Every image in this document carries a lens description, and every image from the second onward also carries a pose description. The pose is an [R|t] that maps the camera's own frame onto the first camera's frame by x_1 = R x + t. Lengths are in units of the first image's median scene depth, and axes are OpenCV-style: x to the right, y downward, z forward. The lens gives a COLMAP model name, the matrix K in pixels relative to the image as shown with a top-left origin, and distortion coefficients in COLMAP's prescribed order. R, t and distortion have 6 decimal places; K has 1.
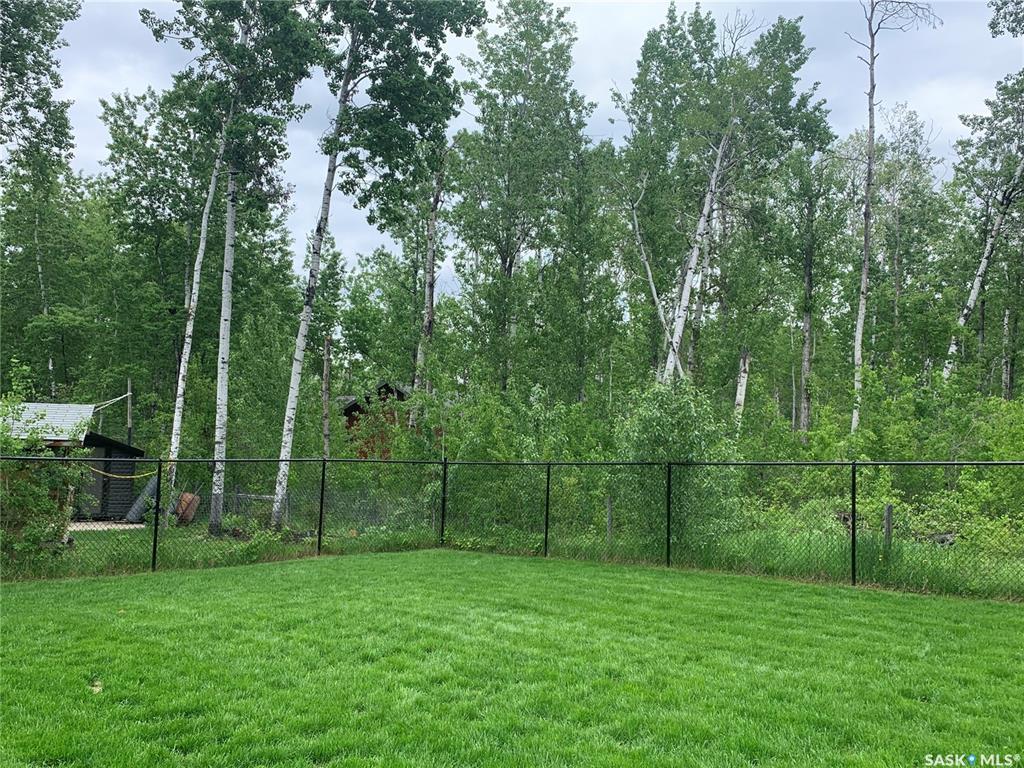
lens RADIAL K [[906.0, 0, 511.9], [0, 906.0, 383.3], [0, 0, 1]] dist [0.005959, 0.000942]
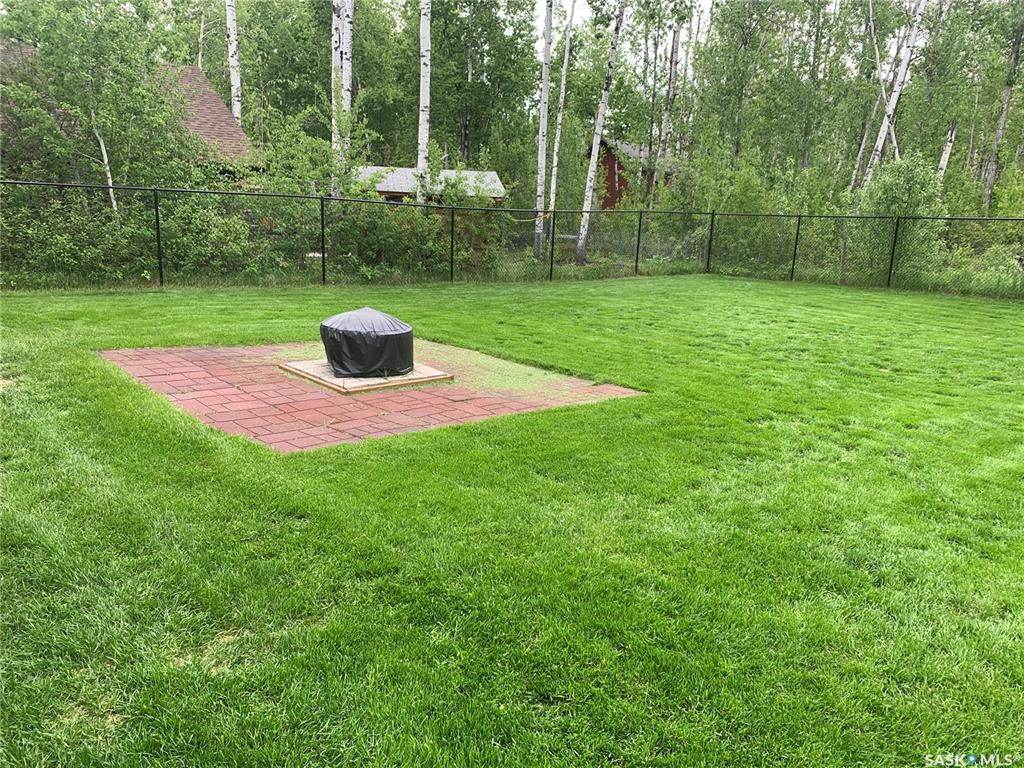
lens RADIAL K [[790.3, 0, 515.3], [0, 790.3, 385.1], [0, 0, 1]] dist [0.053582, -0.060385]
pose [[0.984493, 0.052759, -0.167301, -0.163188], [0.000815, 0.952315, 0.305116, -0.036567], [0.175421, -0.300521, 0.937505, -0.300335]]
